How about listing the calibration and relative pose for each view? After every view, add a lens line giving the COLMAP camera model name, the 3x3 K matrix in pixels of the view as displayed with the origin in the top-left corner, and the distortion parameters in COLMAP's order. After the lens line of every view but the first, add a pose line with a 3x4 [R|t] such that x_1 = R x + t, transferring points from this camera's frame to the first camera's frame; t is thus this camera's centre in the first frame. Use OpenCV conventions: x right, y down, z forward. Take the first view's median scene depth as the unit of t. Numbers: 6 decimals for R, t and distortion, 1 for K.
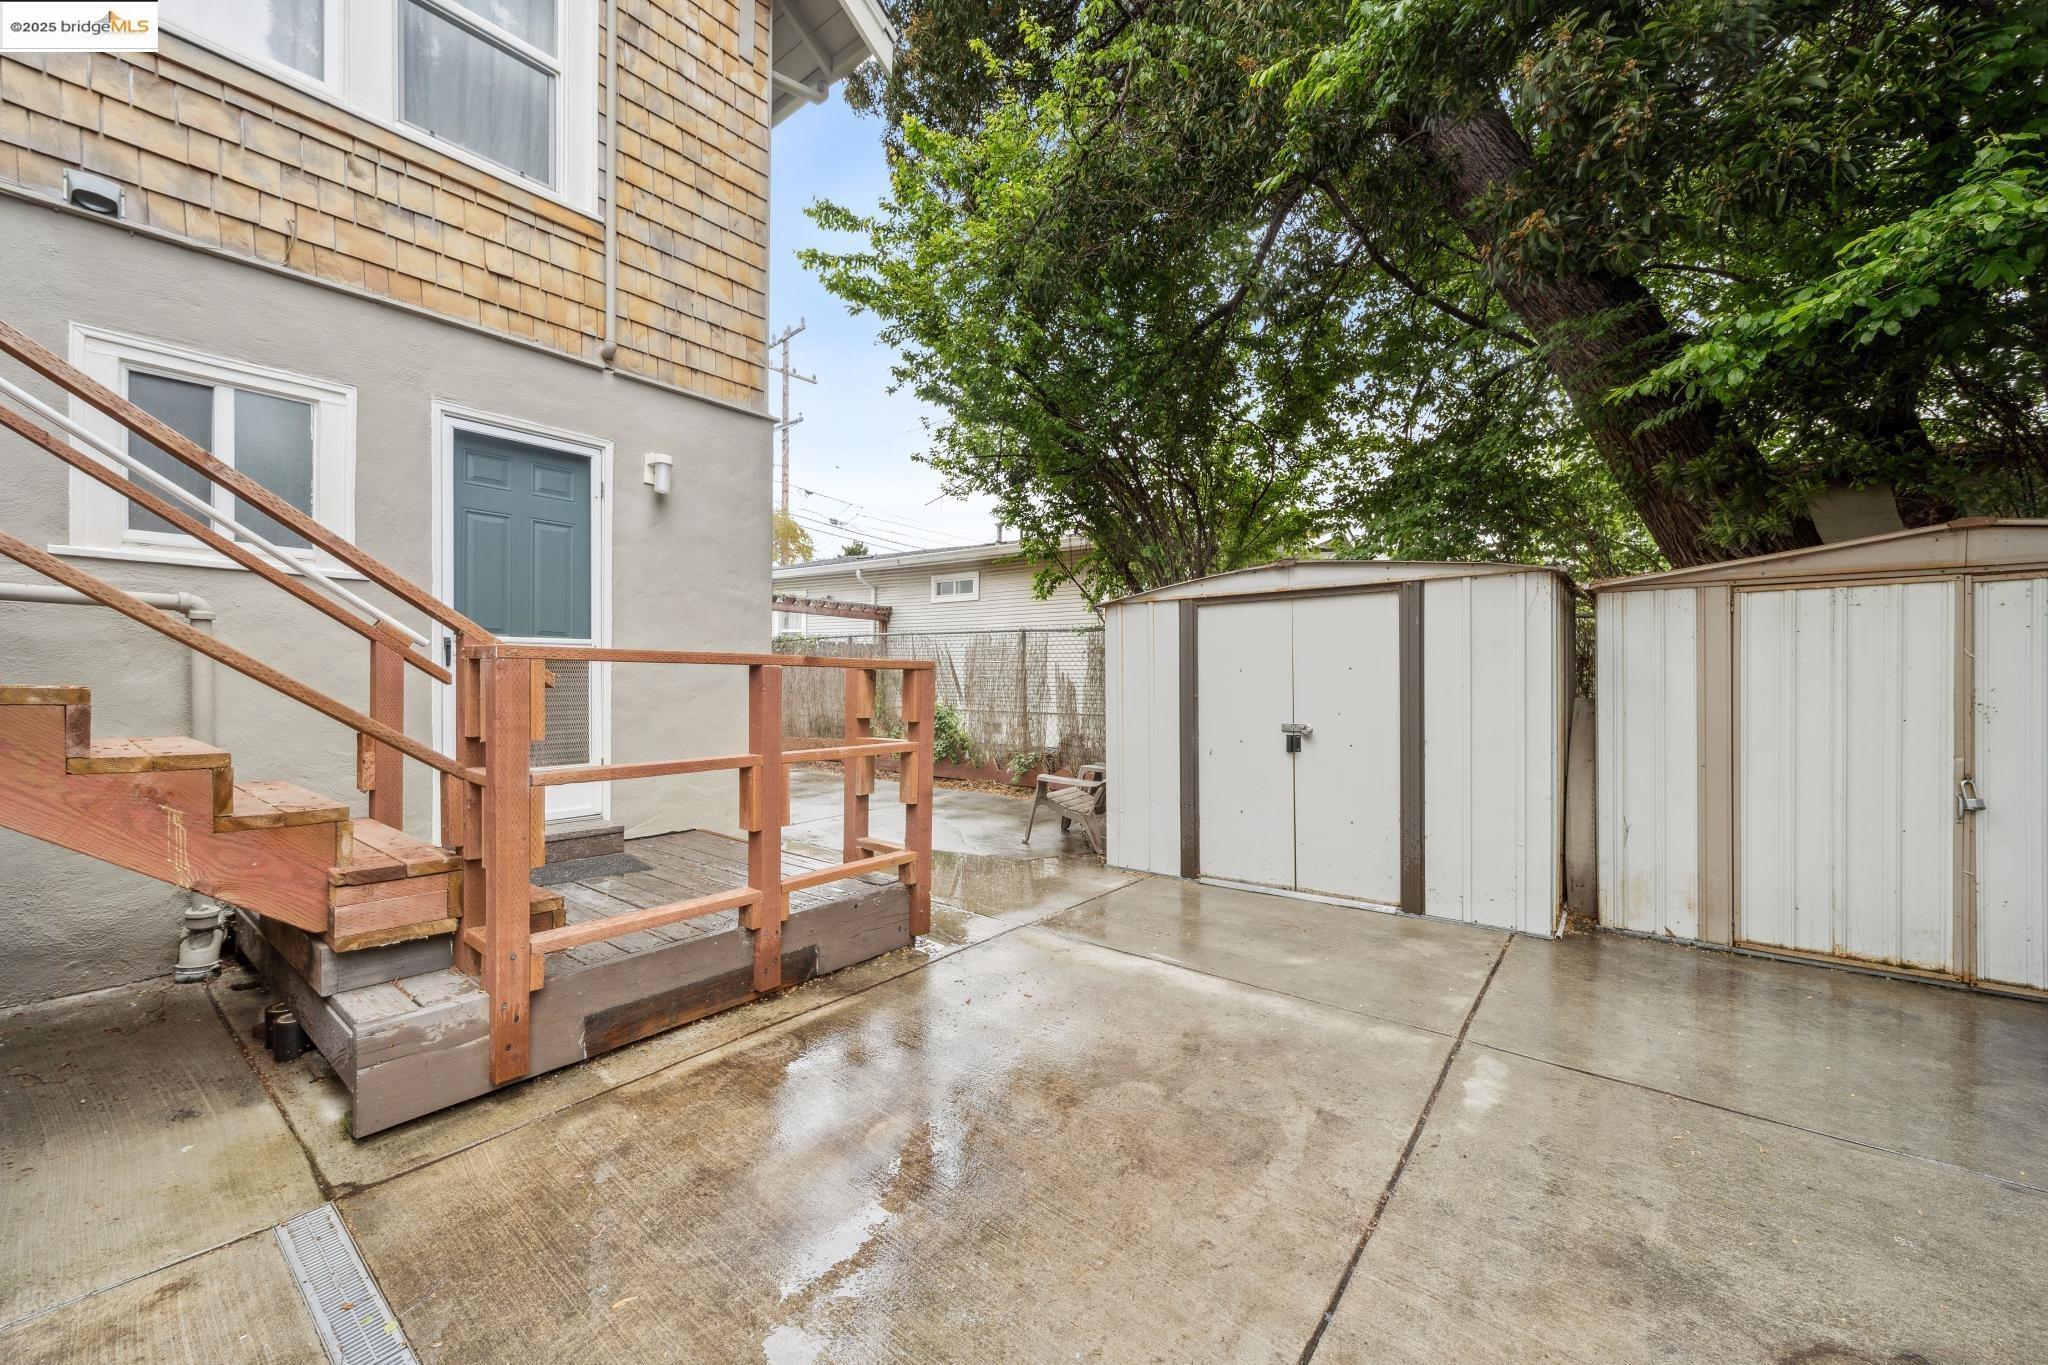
lens RADIAL K [[787.2, 0, 1022.9], [0, 787.2, 686.9], [0, 0, 1]] dist [-0.000517, 0.000044]
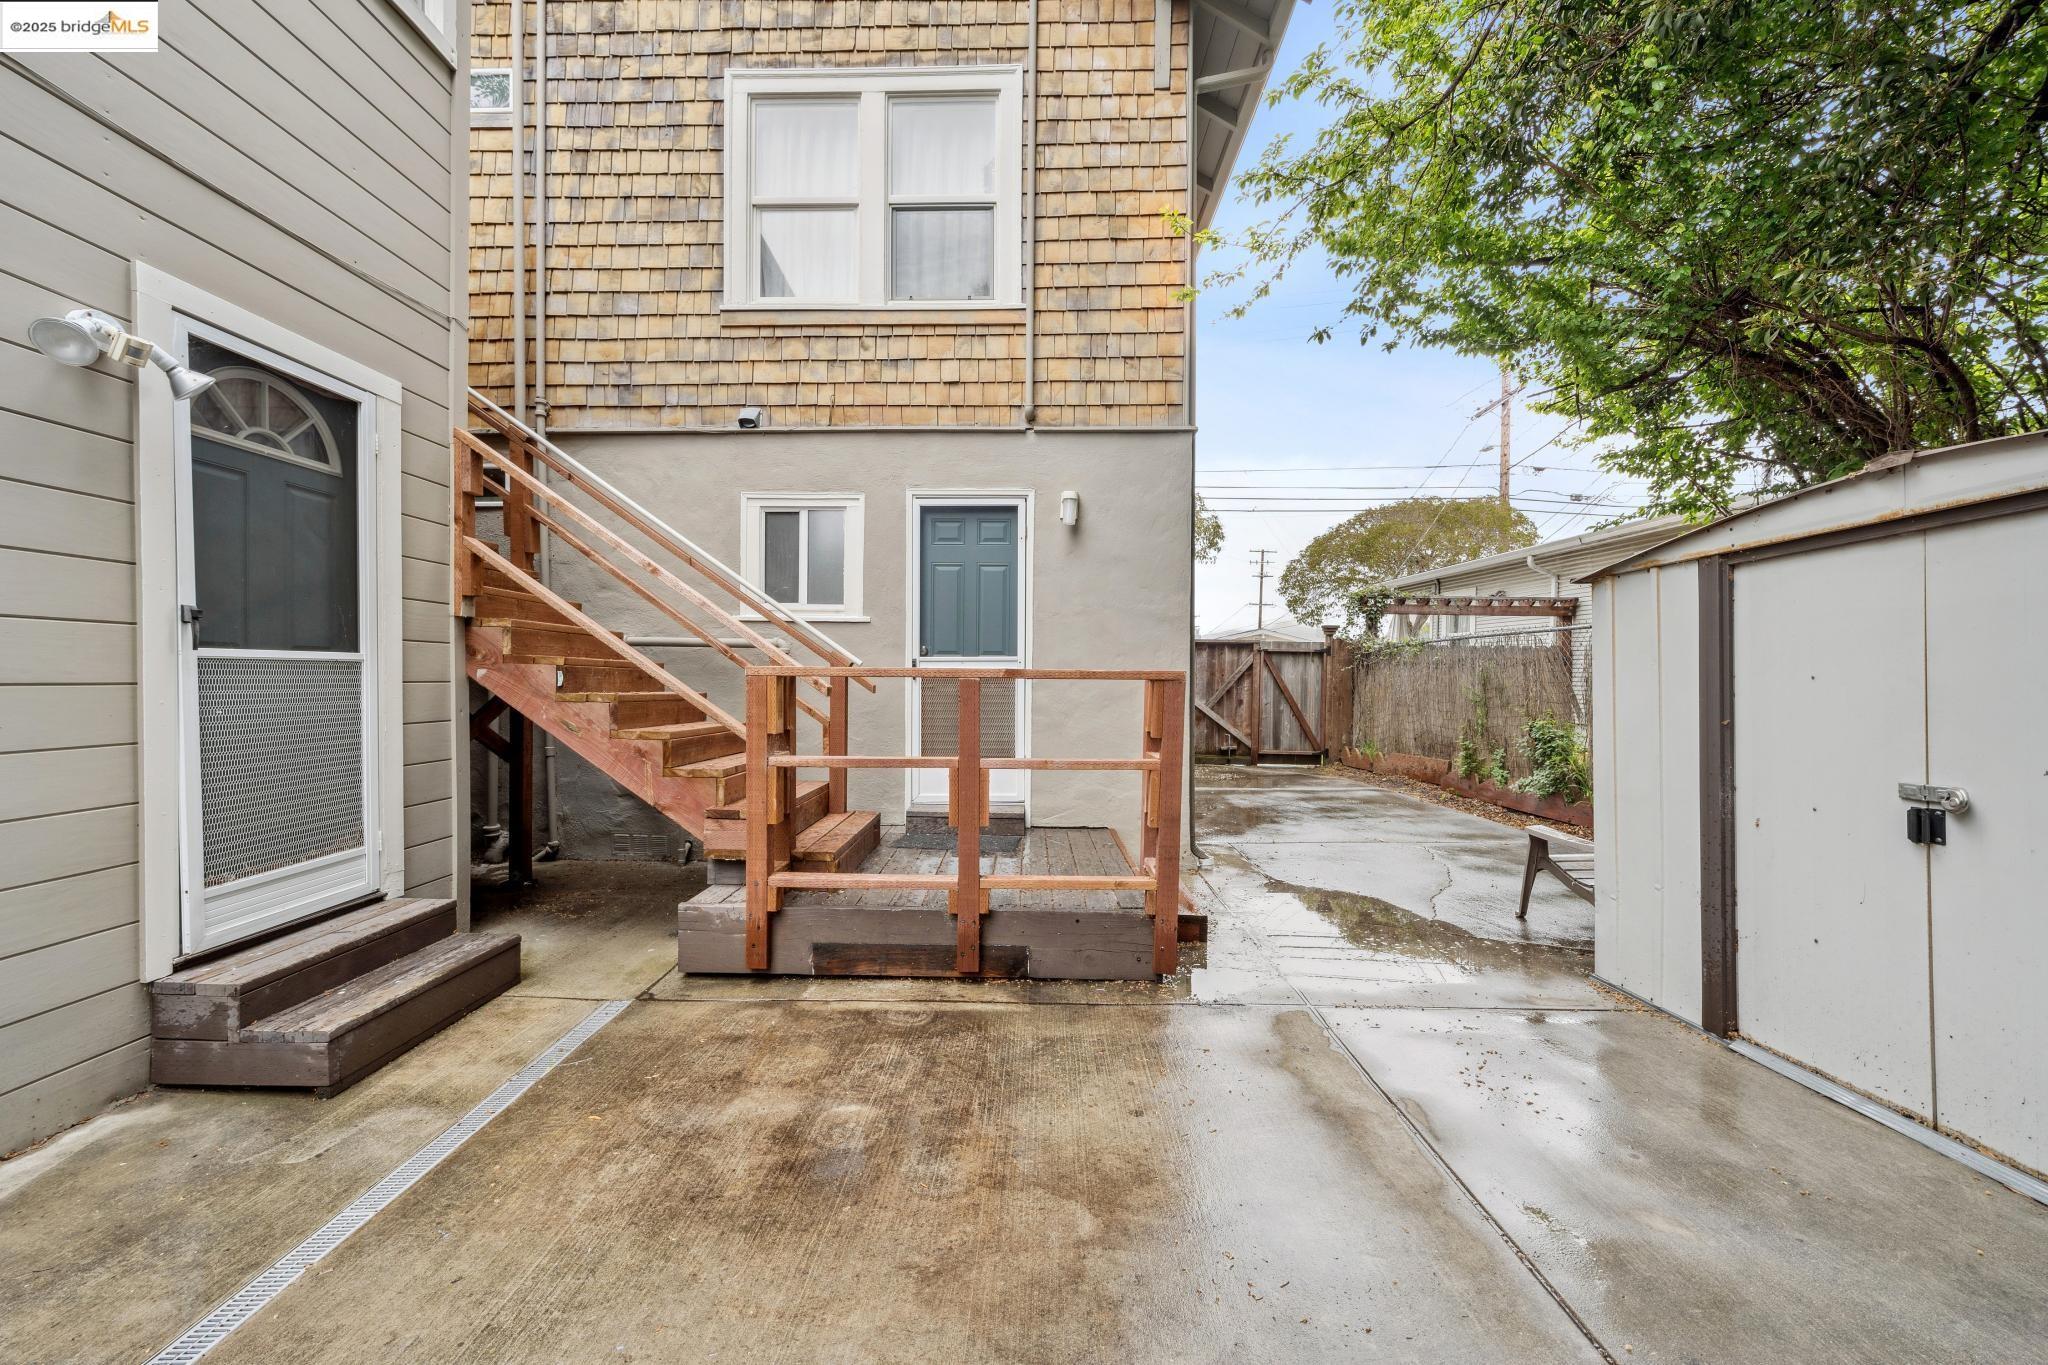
lens RADIAL K [[787.2, 0, 1016.7], [0, 787.2, 691.3], [0, 0, 1]] dist [-0.000517, 0.000044]
pose [[0.605799, 0.004773, -0.795603, 0.490208], [-0.010300, 0.999945, -0.001844, -0.005594], [0.795551, 0.009311, 0.605815, 0.319455]]
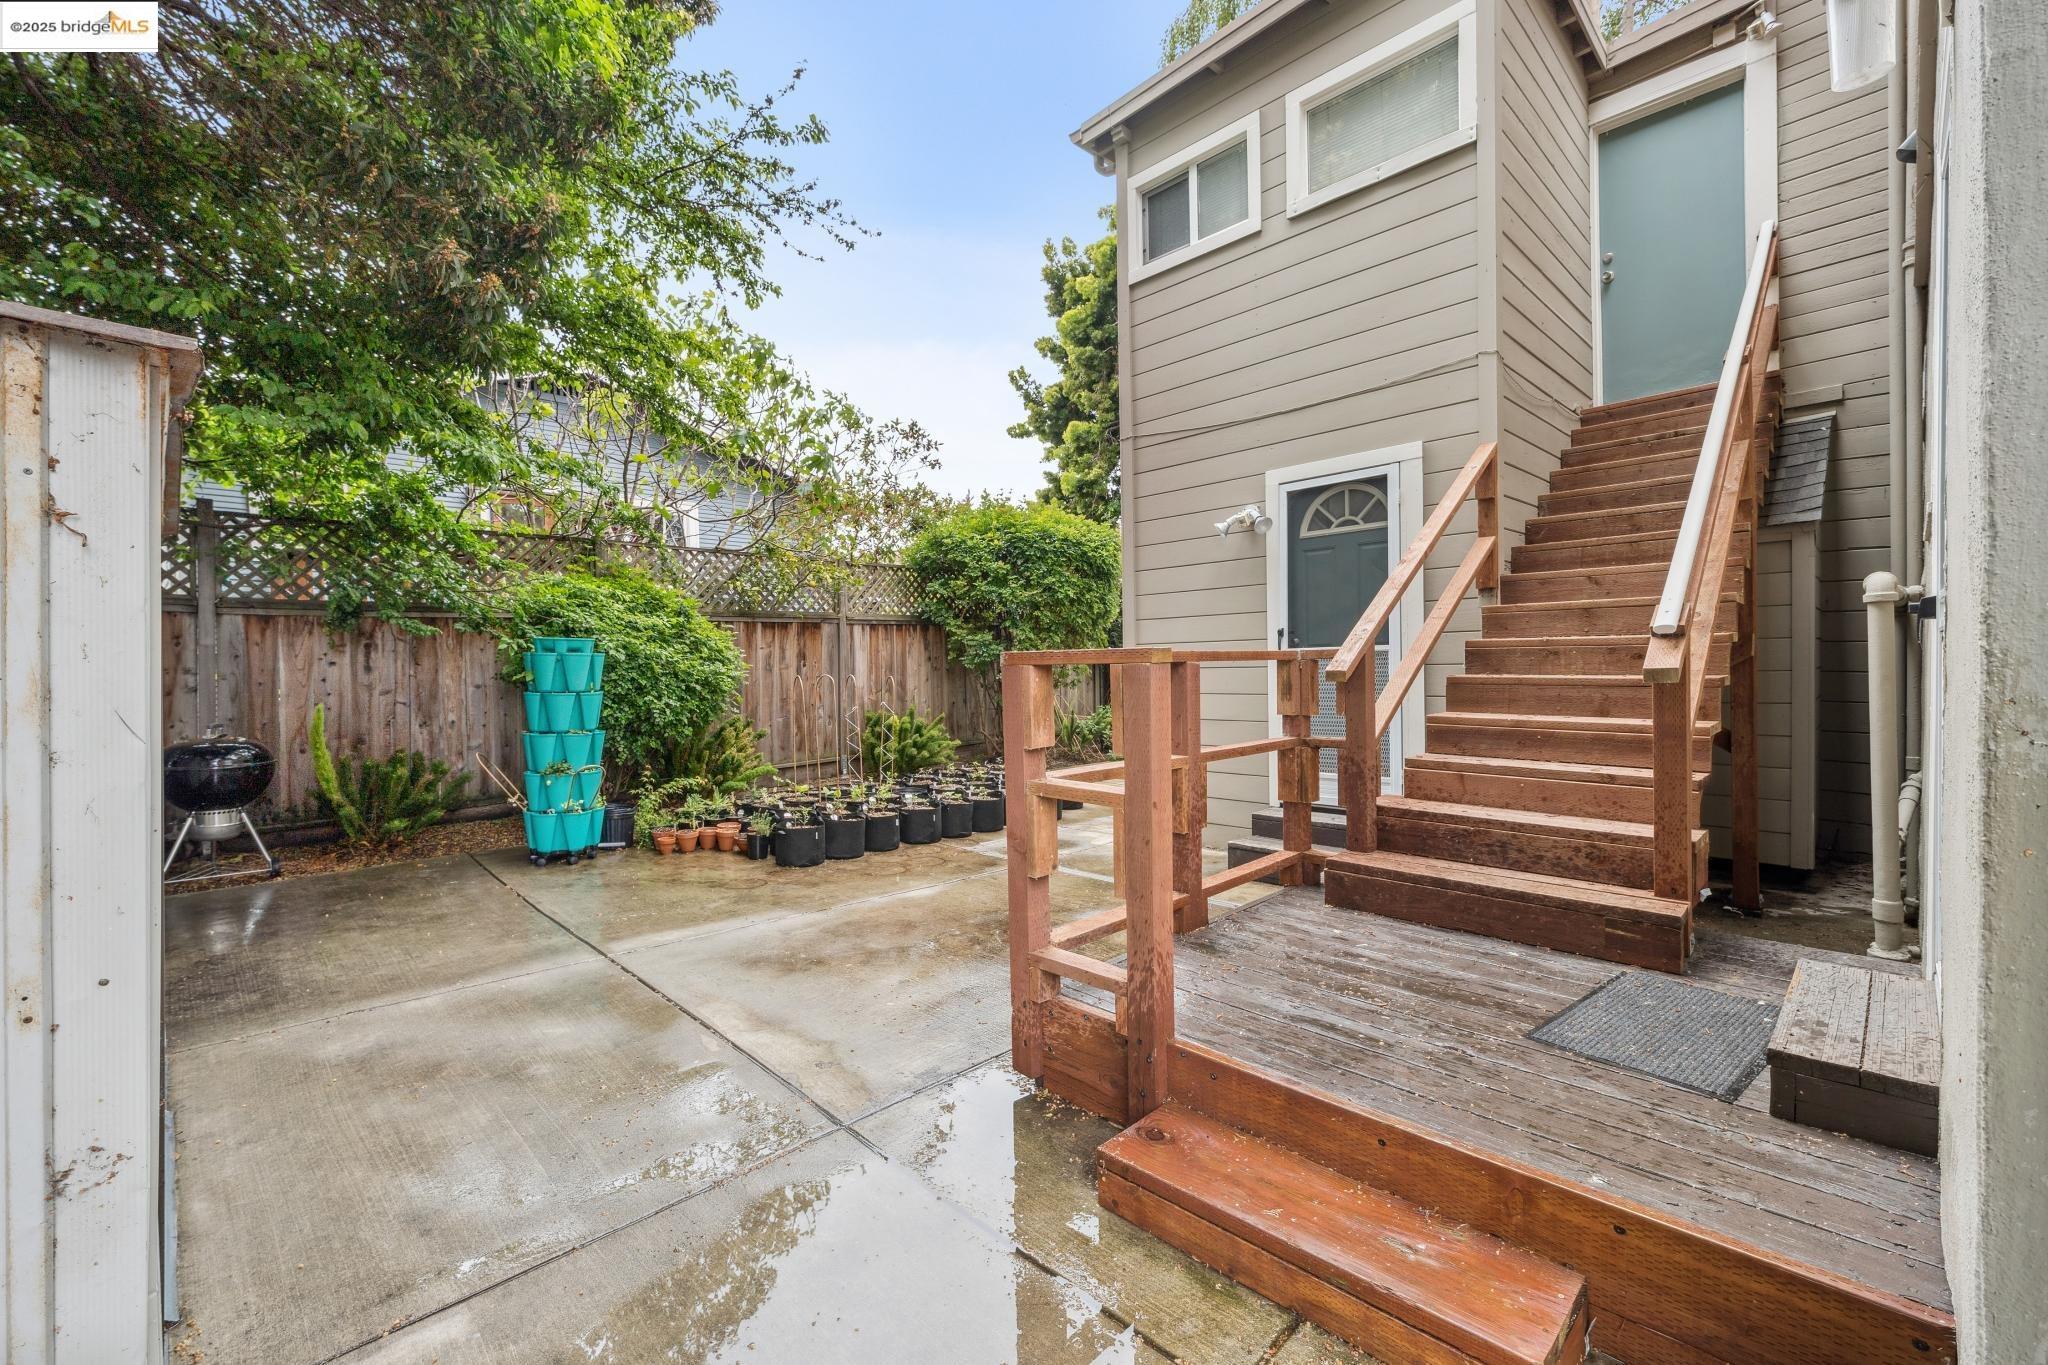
lens RADIAL K [[865.2, 0, 990.3], [0, 865.2, 681.8], [0, 0, 1]] dist [0.000497, 0.000626]
pose [[-0.986390, 0.002876, 0.164397, -0.225301], [0.007881, 0.999525, 0.029800, -0.029035], [-0.164233, 0.030690, -0.985944, 1.734575]]
